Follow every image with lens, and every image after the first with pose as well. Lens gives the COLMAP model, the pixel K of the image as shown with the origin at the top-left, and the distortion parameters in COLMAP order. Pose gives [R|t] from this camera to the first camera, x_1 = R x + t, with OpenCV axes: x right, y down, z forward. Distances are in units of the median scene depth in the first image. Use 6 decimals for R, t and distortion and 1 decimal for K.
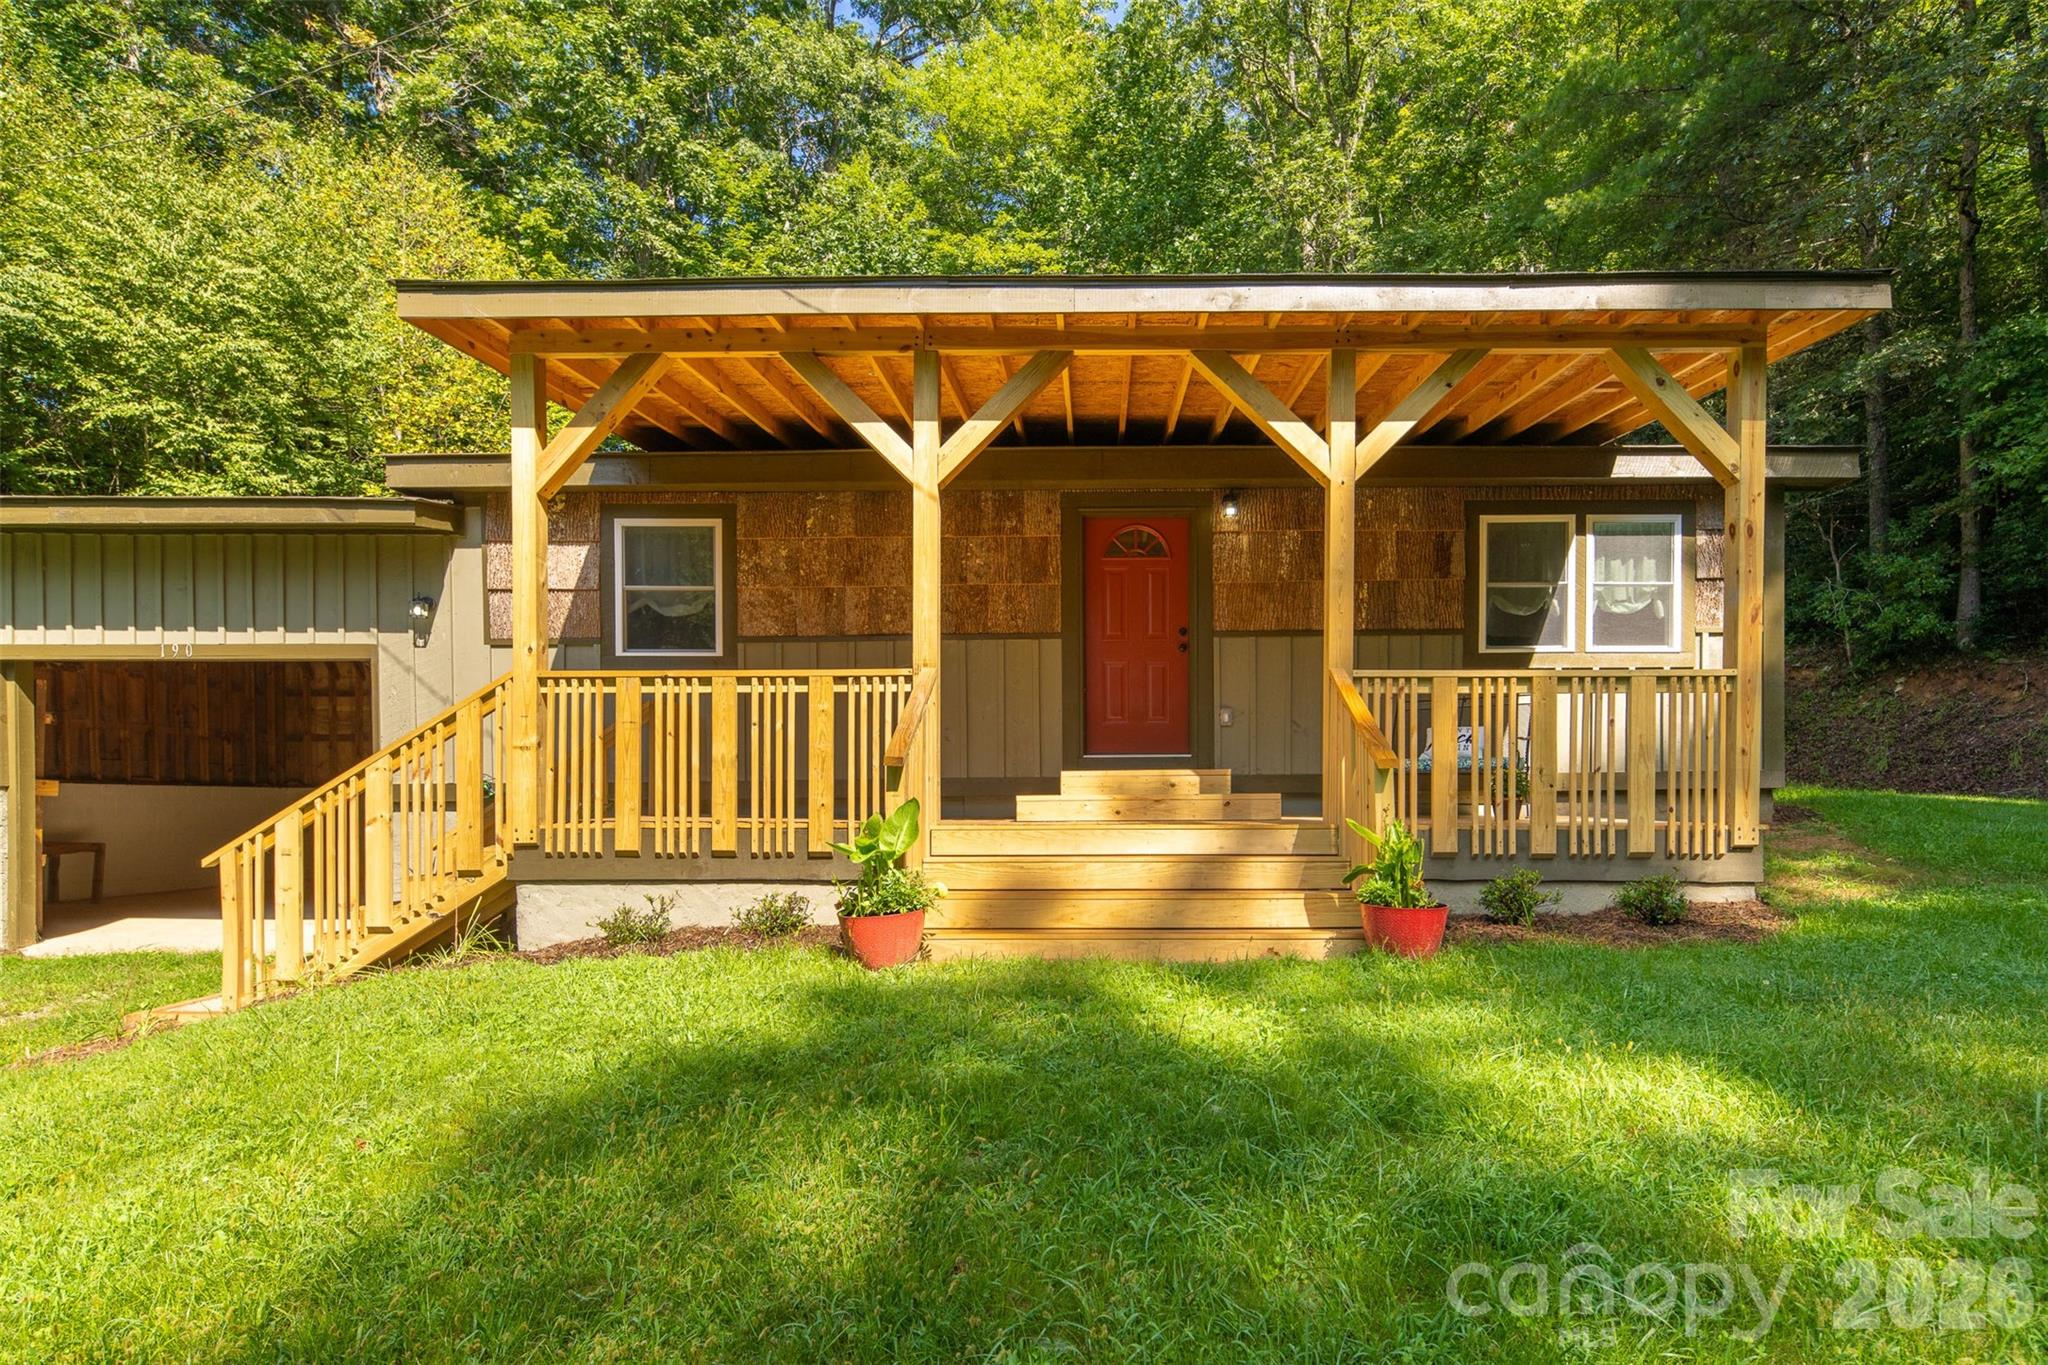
lens RADIAL K [[1025.7, 0, 1090.0], [0, 1025.7, 811.9], [0, 0, 1]] dist [0.007348, -0.005368]
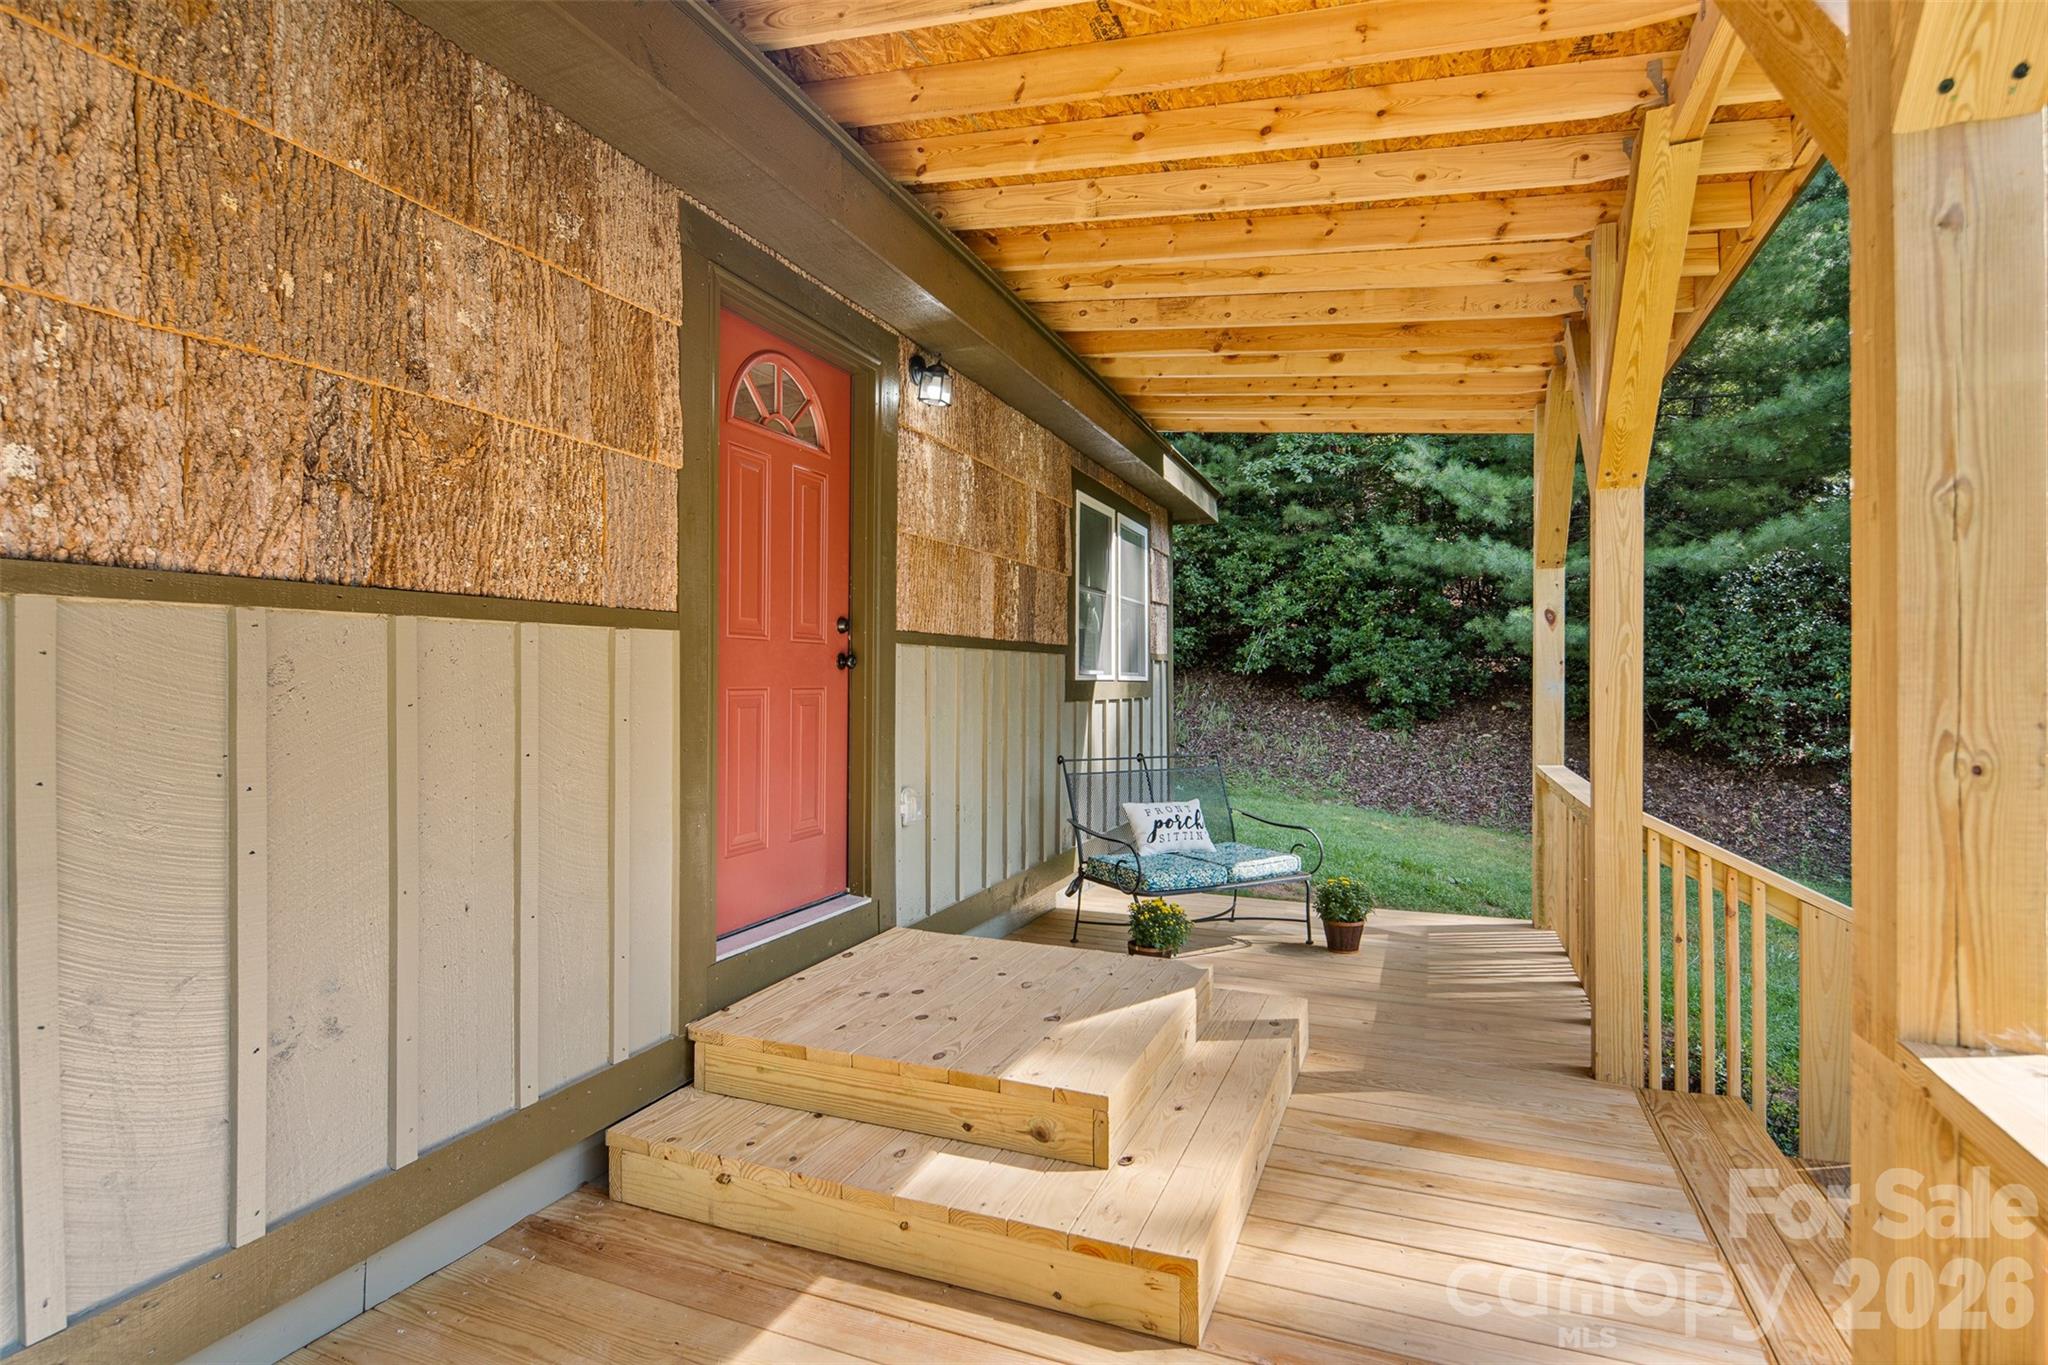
lens RADIAL K [[1025.7, 0, 1019.1], [0, 1025.7, 692.9], [0, 0, 1]] dist [0.007348, -0.005368]
pose [[0.371957, -0.004024, 0.928241, -0.301939], [0.011929, 0.999929, -0.000445, -0.147497], [-0.928173, 0.011239, 0.371978, 0.775543]]
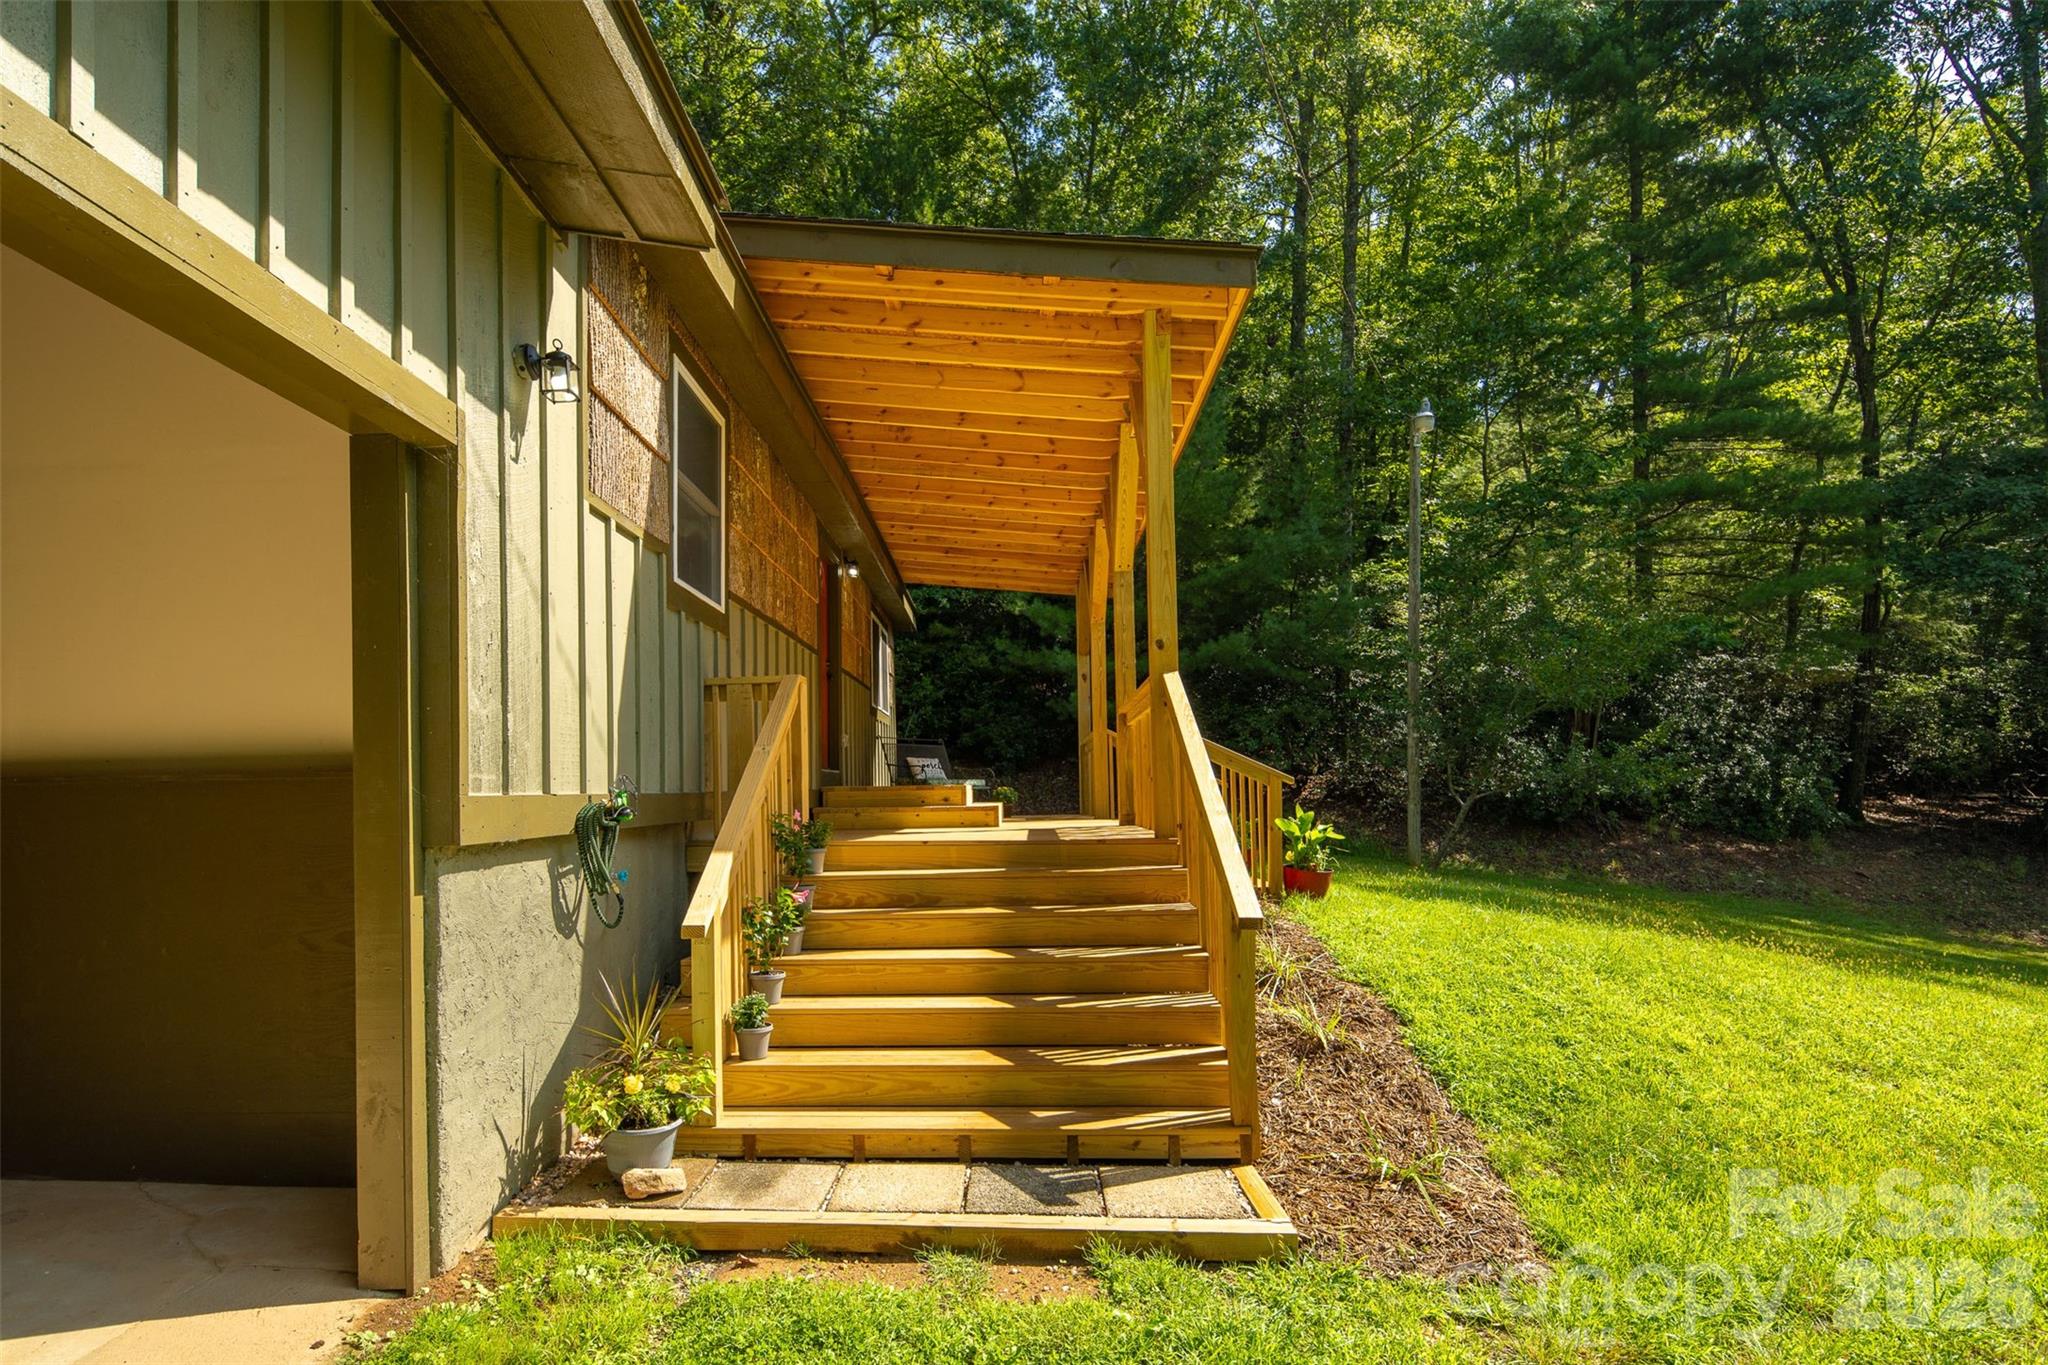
lens RADIAL K [[1025.7, 0, 958.5], [0, 1025.7, 793.4], [0, 0, 1]] dist [0.007348, -0.005368]
pose [[0.051280, 0.004035, 0.998676, -1.057303], [0.029069, 0.999562, -0.005531, -0.020618], [-0.998261, 0.029314, 0.051140, 0.814921]]
